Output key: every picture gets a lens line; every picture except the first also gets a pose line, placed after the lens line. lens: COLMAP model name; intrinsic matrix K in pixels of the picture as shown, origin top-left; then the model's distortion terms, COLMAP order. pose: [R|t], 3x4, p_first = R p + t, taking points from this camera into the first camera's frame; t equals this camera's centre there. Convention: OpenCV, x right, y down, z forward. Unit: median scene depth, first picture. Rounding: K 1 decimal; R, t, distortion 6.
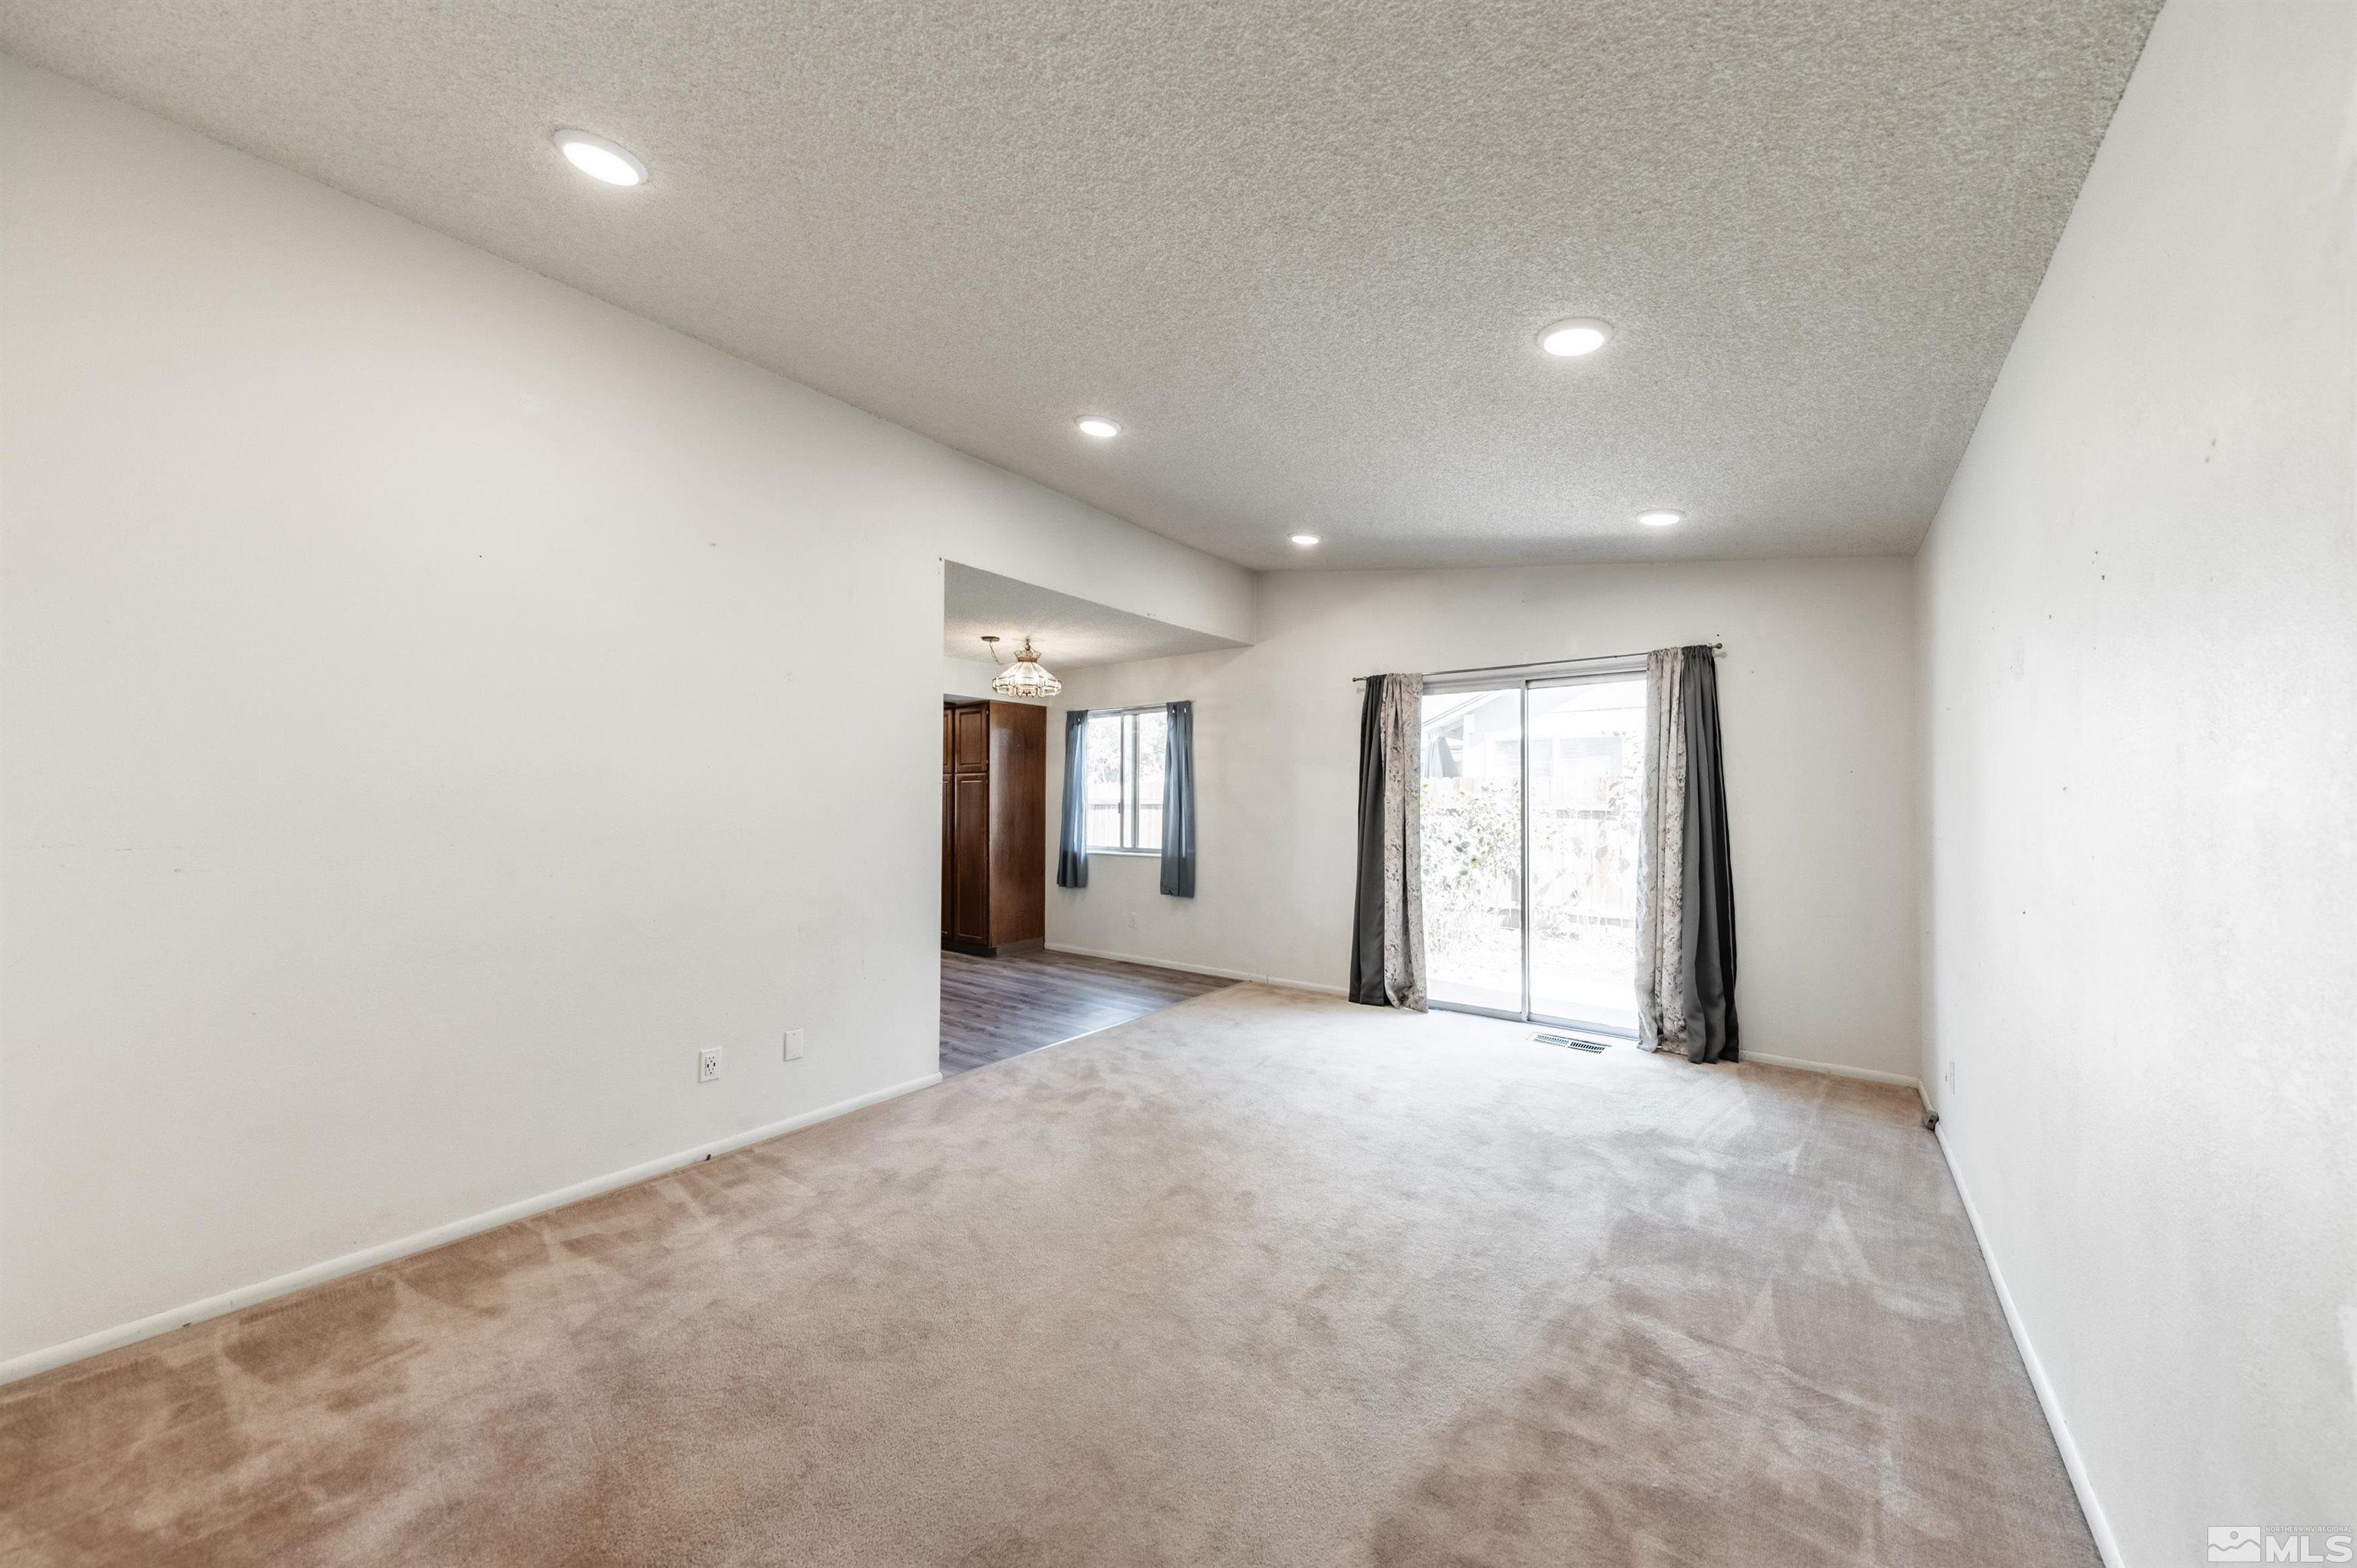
lens RADIAL K [[811.3, 0, 1161.7], [0, 811.3, 778.2], [0, 0, 1]] dist [0.005021, -0.003182]
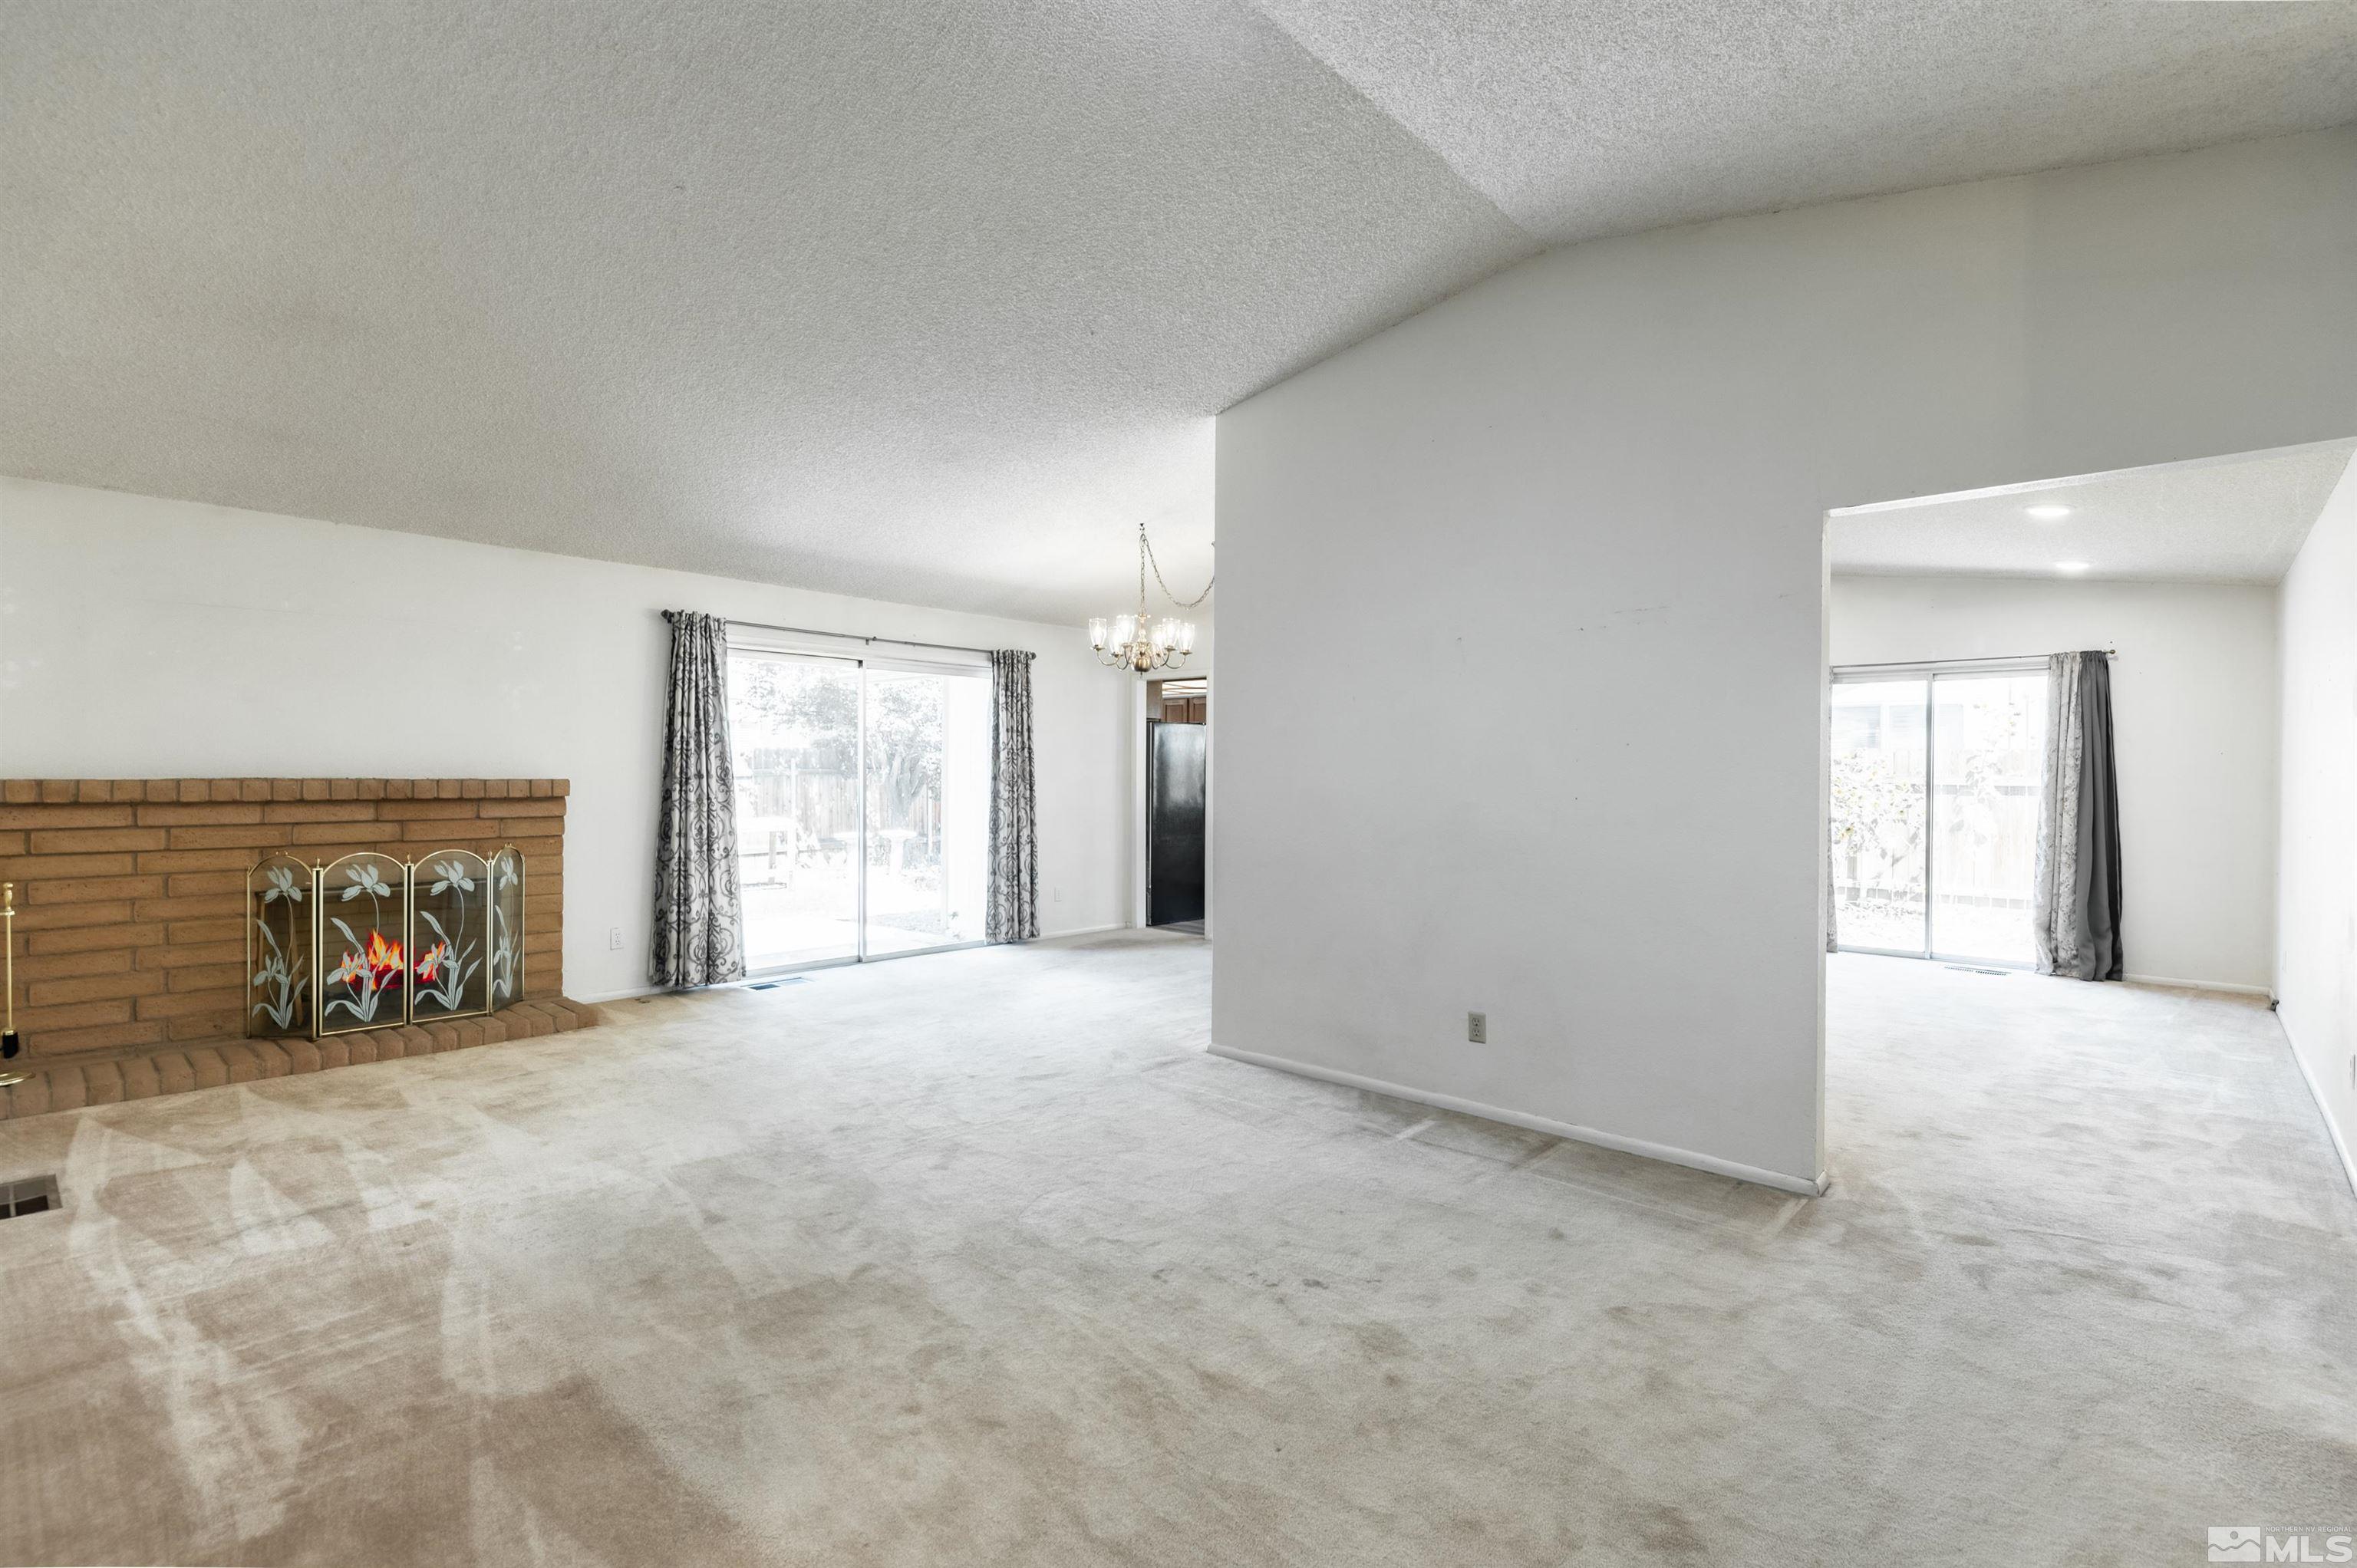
lens RADIAL K [[1087.4, 0, 1178.6], [0, 1087.4, 772.3], [0, 0, 1]] dist [0.000991, -0.002661]
pose [[0.997458, 0.000334, -0.071252, -0.616717], [0.001640, 0.999616, 0.027645, -0.025621], [0.071234, -0.027692, 0.997075, -0.759934]]
